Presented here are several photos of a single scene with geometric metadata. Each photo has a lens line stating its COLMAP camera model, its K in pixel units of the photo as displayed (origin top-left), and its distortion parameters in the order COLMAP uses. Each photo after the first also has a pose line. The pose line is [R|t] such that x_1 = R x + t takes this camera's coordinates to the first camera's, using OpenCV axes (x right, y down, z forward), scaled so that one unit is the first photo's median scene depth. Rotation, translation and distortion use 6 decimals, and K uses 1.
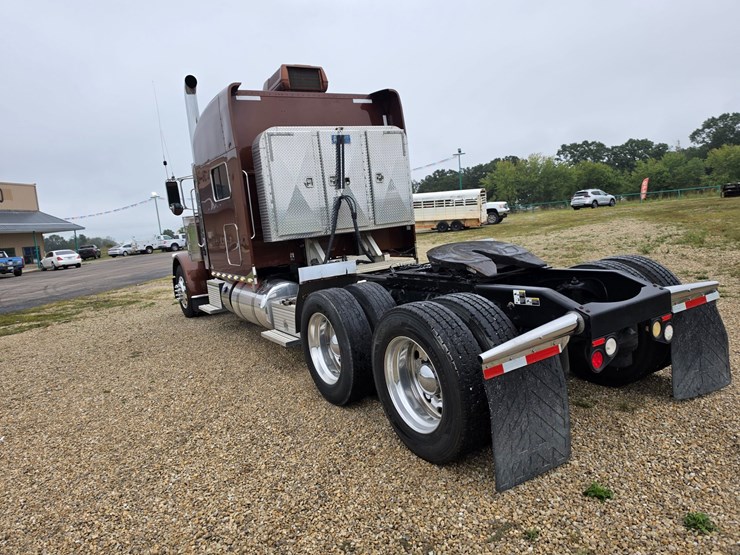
lens RADIAL K [[503.1, 0, 363.5], [0, 503.1, 272.6], [0, 0, 1]] dist [0.078849, -0.106355]
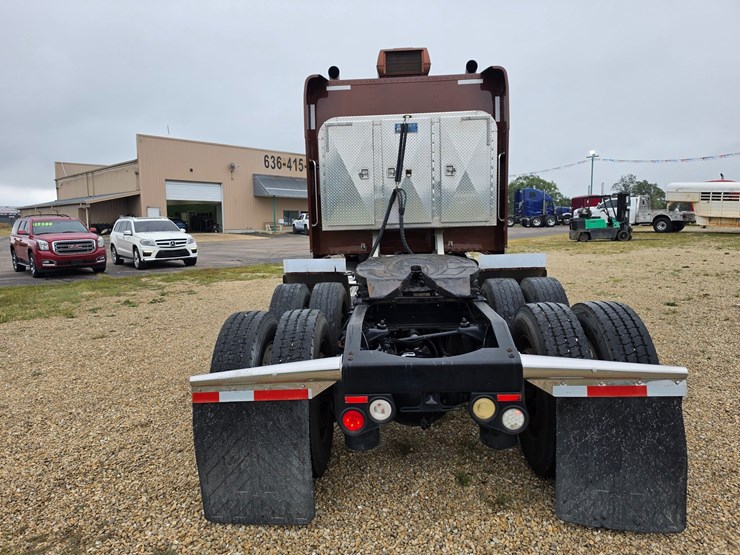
lens RADIAL K [[506.1, 0, 364.7], [0, 506.1, 277.9], [0, 0, 1]] dist [0.082136, -0.112201]
pose [[0.828762, 0.151281, -0.538764, 0.439344], [-0.122705, 0.988462, 0.088802, -0.063960], [0.545982, -0.007487, 0.837763, 0.166632]]
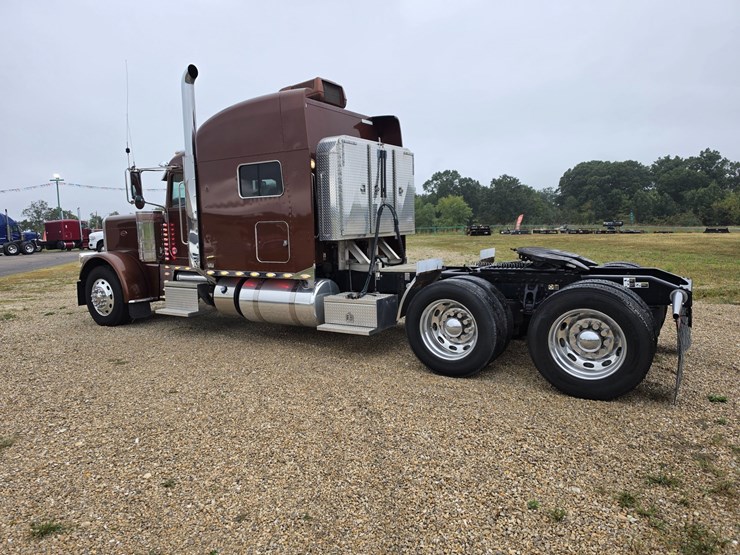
lens RADIAL K [[502.9, 0, 362.5], [0, 502.9, 273.2], [0, 0, 1]] dist [0.084839, -0.107438]
pose [[0.894486, 0.032130, 0.445940, -0.574242], [-0.011521, 0.998740, -0.048850, 0.057352], [-0.446948, 0.038558, 0.893729, 0.022480]]
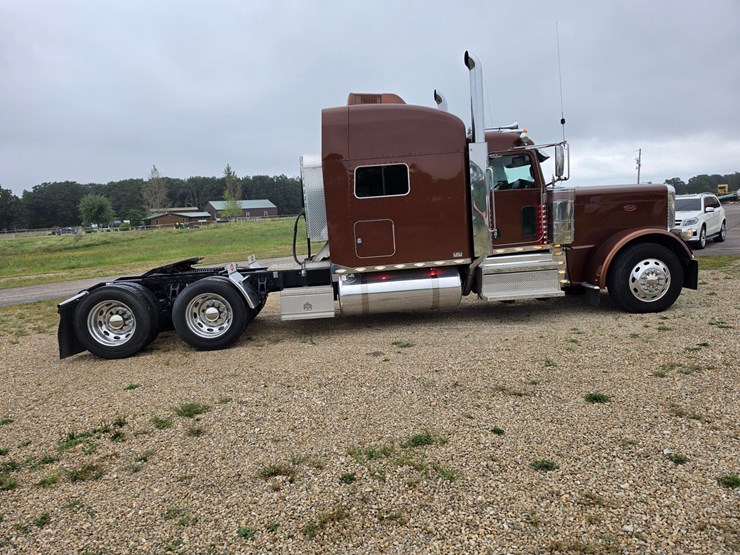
lens RADIAL K [[509.6, 0, 366.0], [0, 509.6, 283.2], [0, 0, 1]] dist [0.084891, -0.116263]
pose [[-0.439014, 0.247865, -0.863615, 1.131873], [0.018423, 0.963476, 0.267161, -0.334928], [0.898292, 0.101377, -0.427545, 1.755217]]
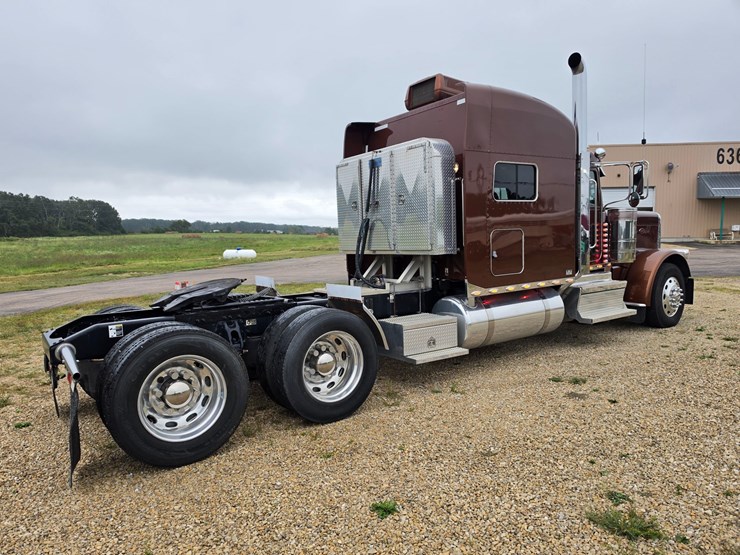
lens RADIAL K [[509.6, 0, 366.0], [0, 509.6, 283.2], [0, 0, 1]] dist [0.084891, -0.116263]
pose [[0.087578, 0.194049, -0.977075, 1.000945], [-0.083649, 0.978812, 0.186896, -0.217049], [0.992639, 0.065363, 0.101955, 0.889145]]
